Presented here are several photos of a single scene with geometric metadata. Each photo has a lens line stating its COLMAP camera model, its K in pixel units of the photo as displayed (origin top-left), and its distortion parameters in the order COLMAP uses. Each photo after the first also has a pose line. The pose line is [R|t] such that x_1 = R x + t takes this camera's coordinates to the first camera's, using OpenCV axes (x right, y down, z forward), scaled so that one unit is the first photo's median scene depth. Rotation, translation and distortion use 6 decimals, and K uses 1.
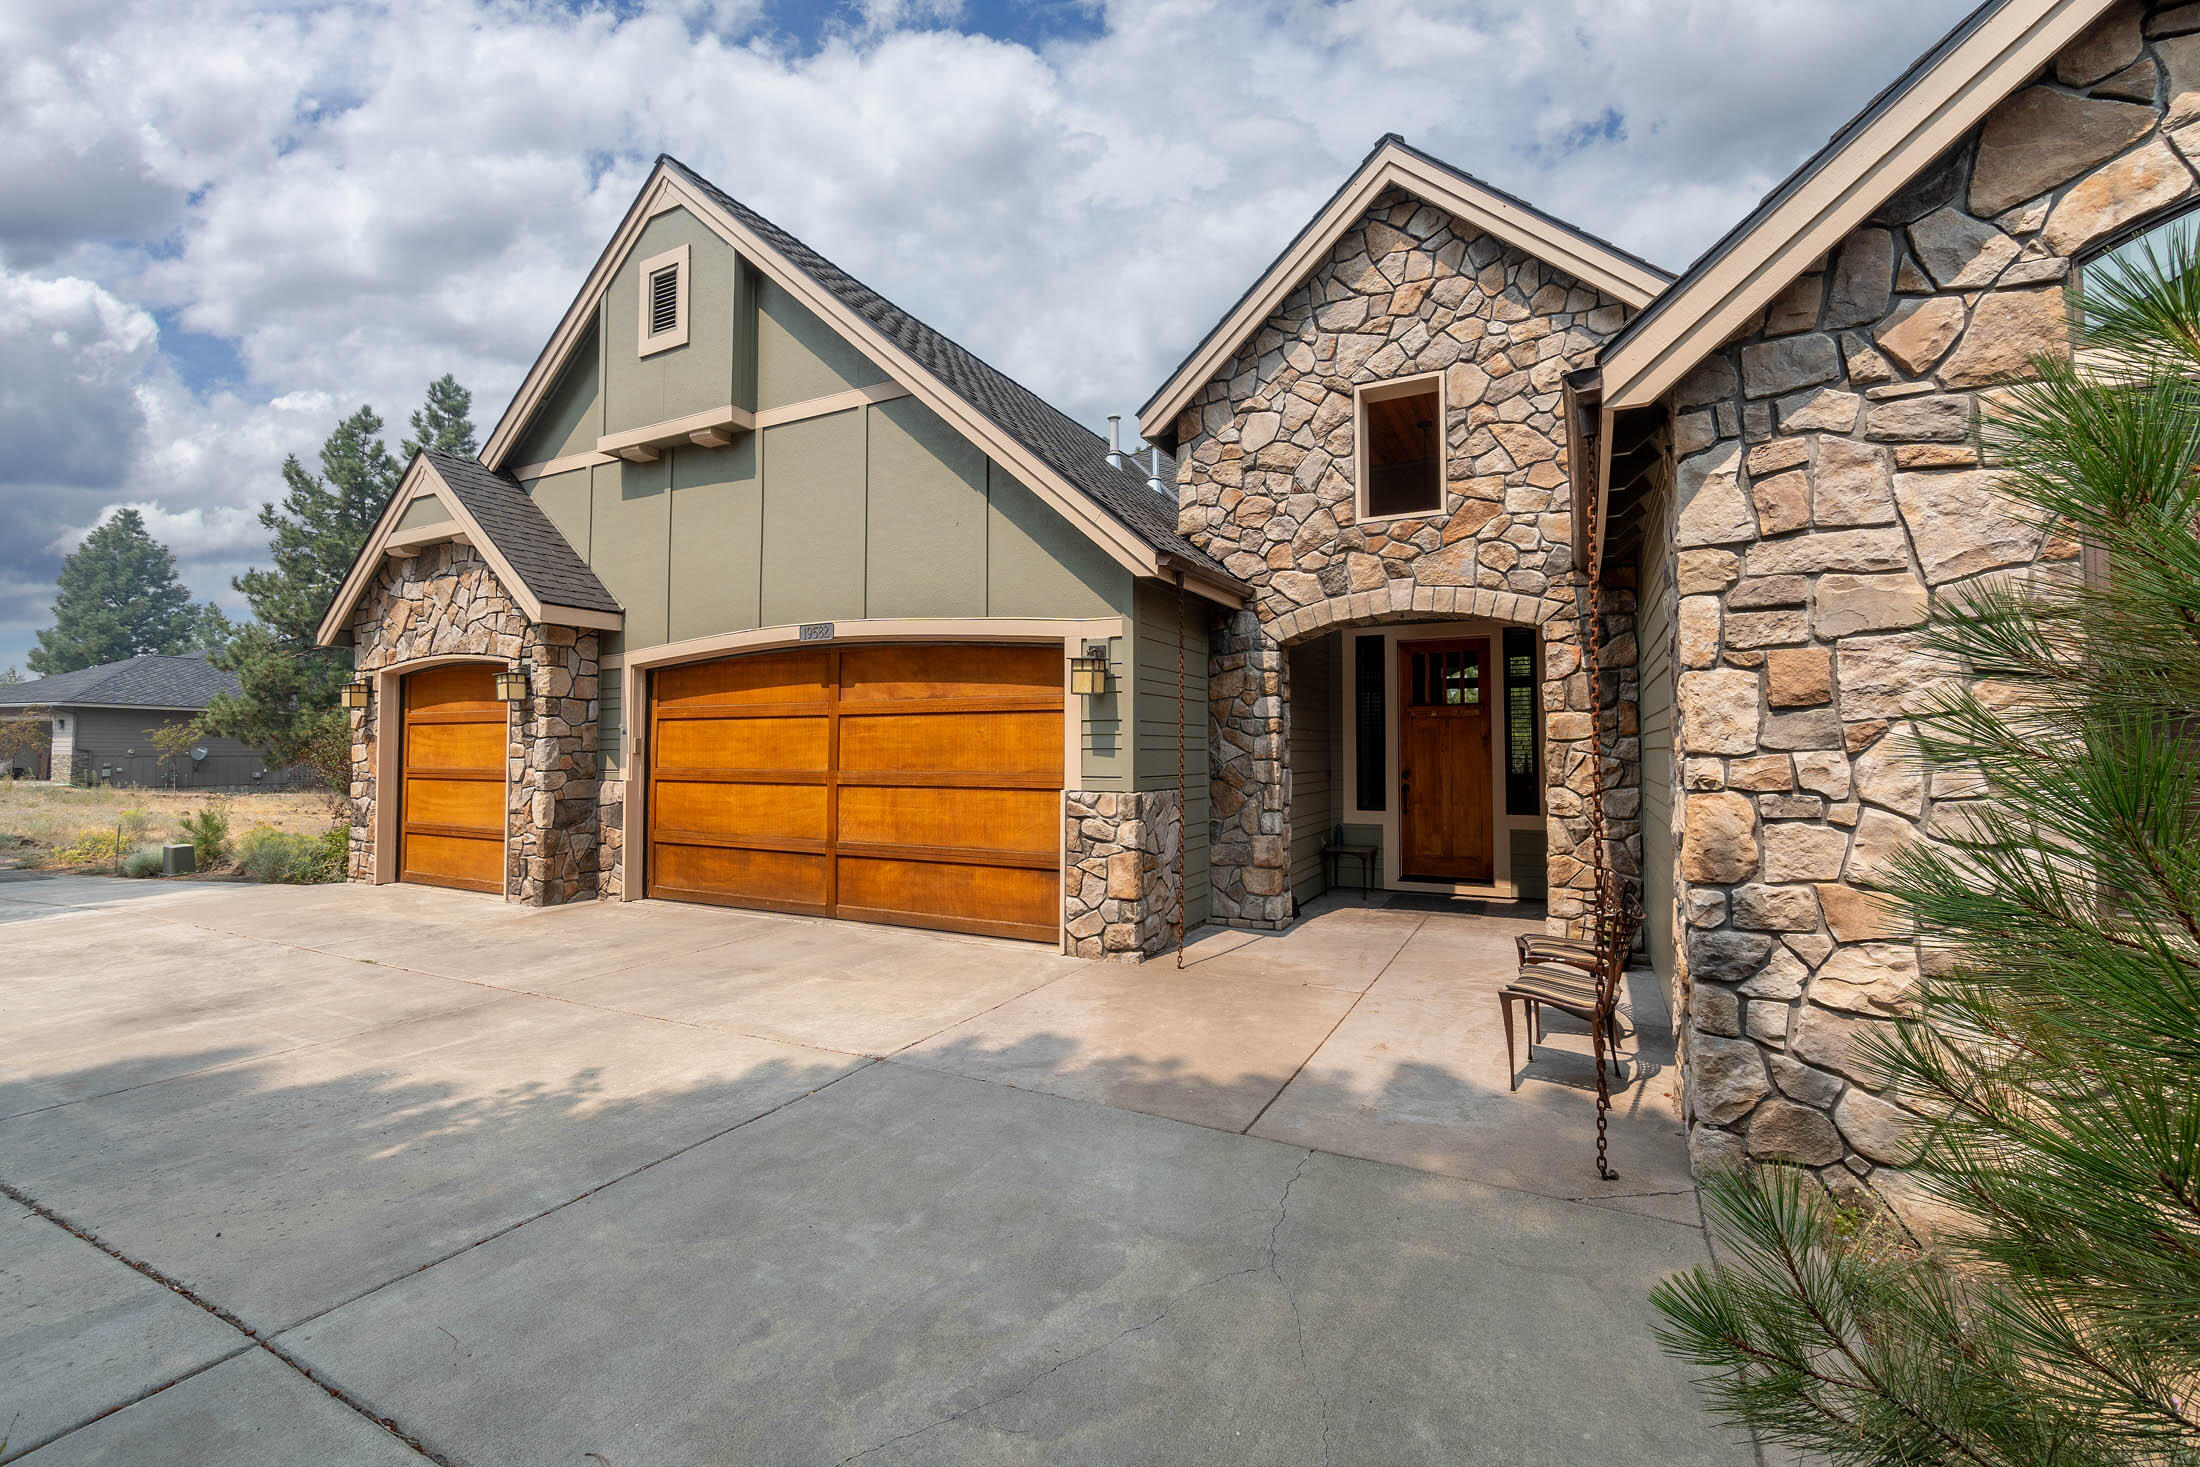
lens RADIAL K [[1041.1, 0, 1097.1], [0, 1041.1, 721.5], [0, 0, 1]] dist [-0.009316, 0.001903]
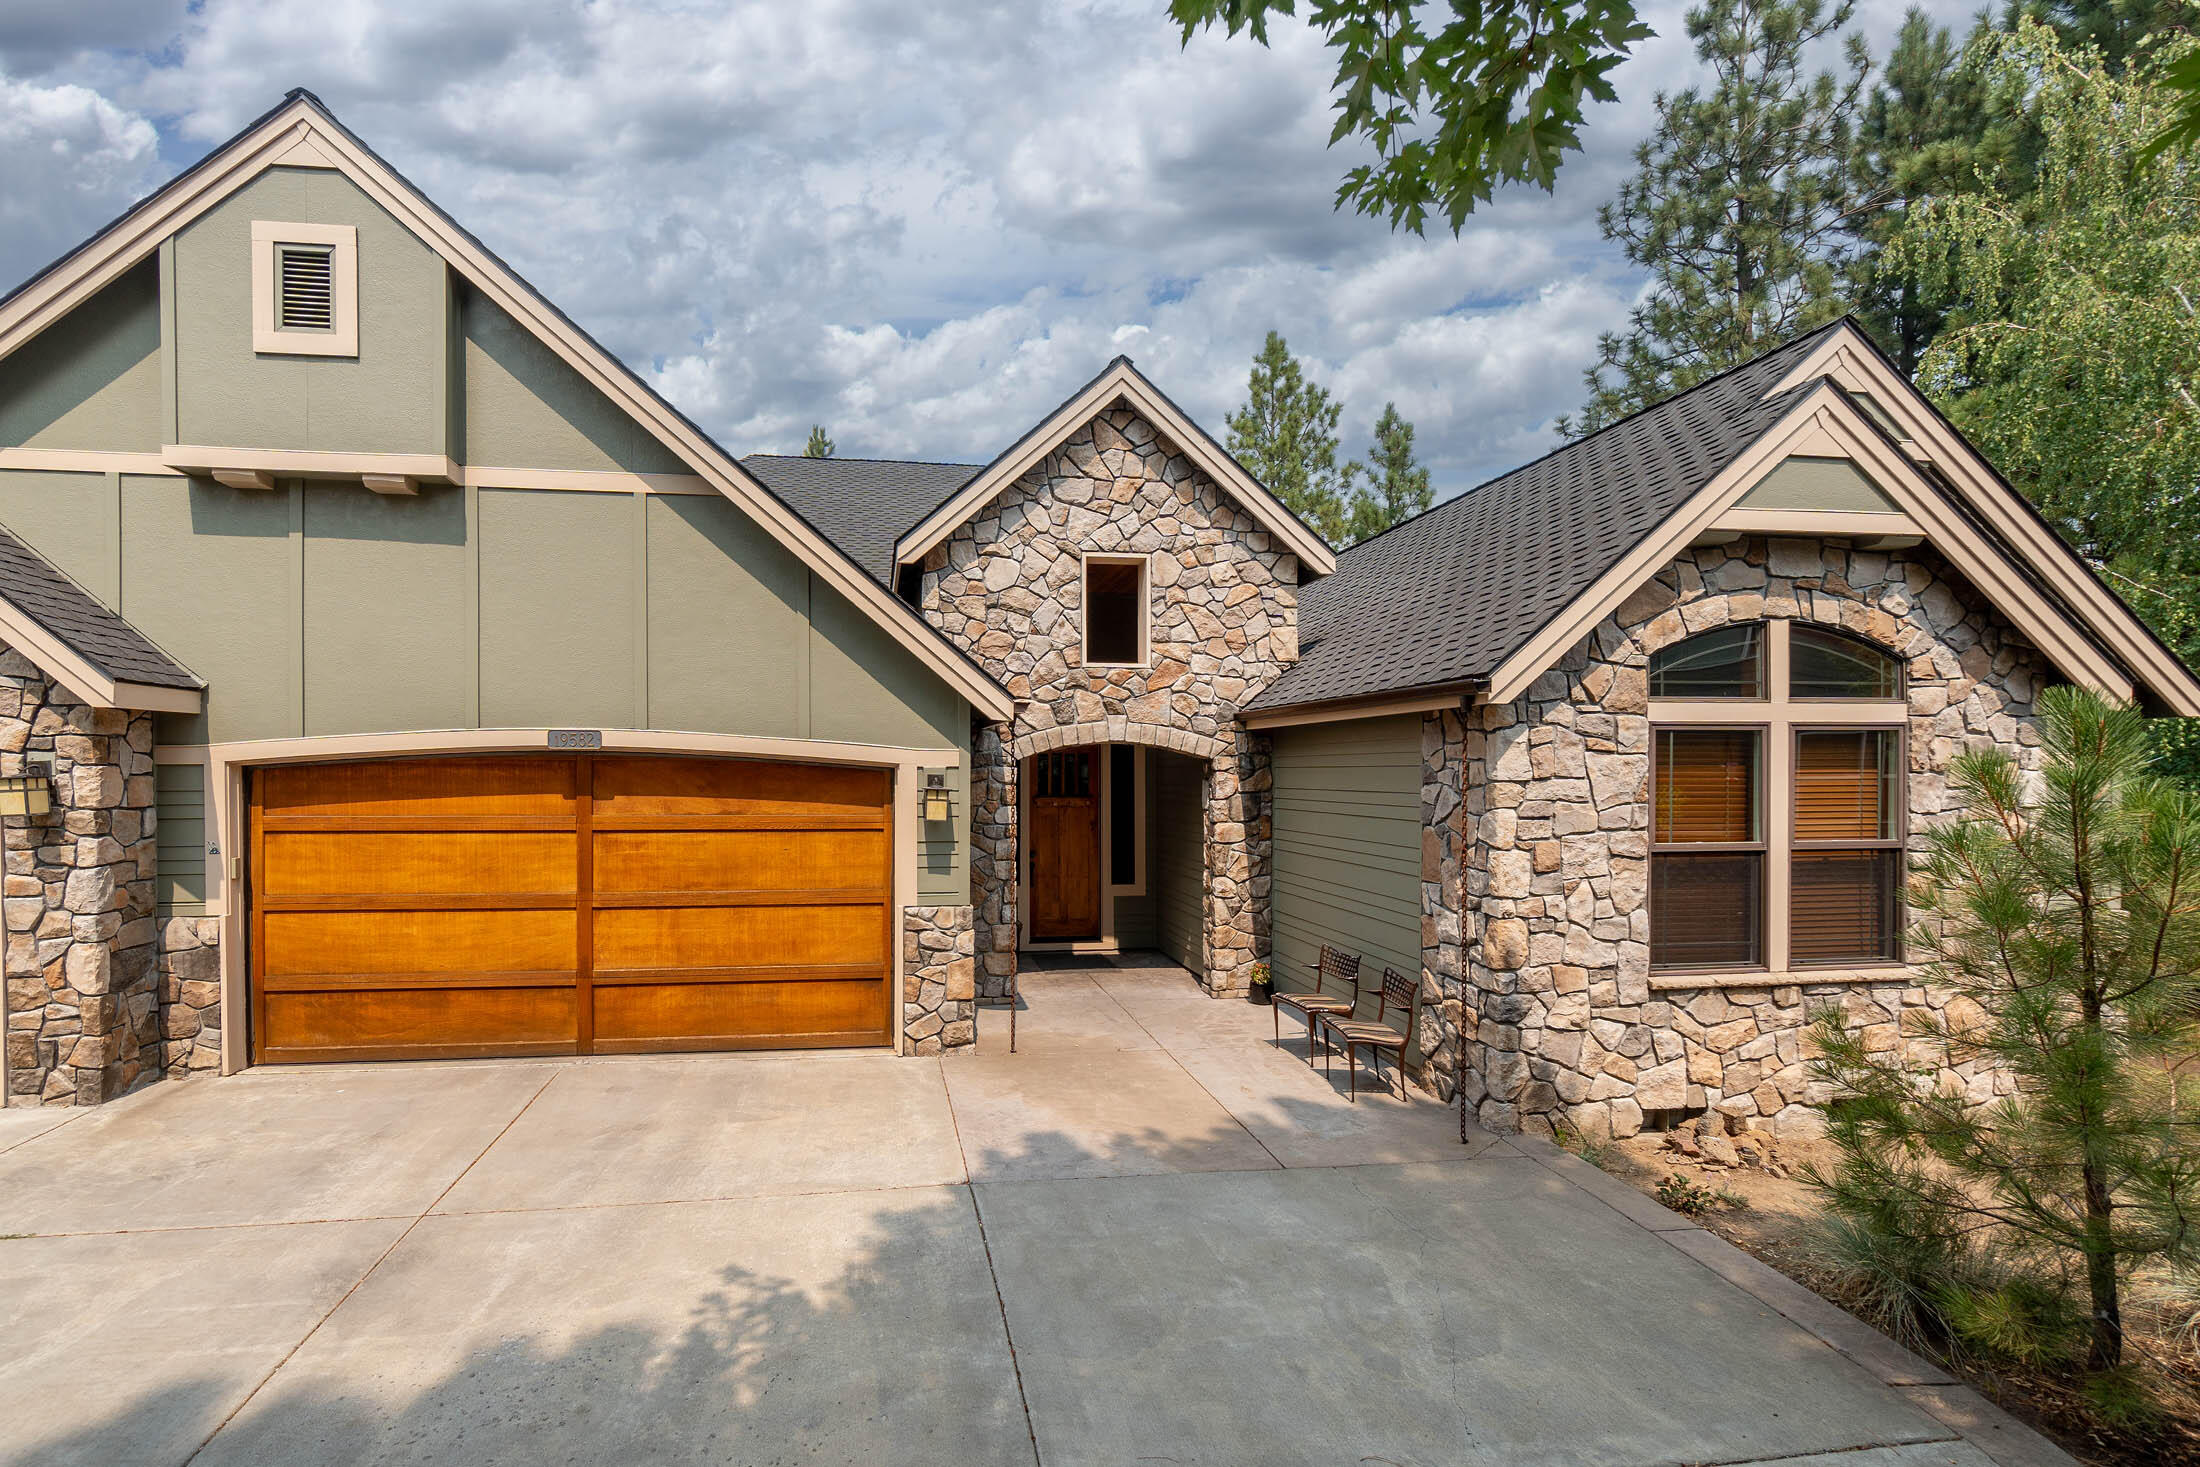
lens RADIAL K [[1048.4, 0, 1099.4], [0, 1048.4, 784.7], [0, 0, 1]] dist [-0.014474, 0.000282]
pose [[0.771157, -0.004490, 0.636629, -0.511191], [-0.028649, 0.998717, 0.041747, -0.101221], [-0.636000, -0.050432, 0.770039, 0.029632]]
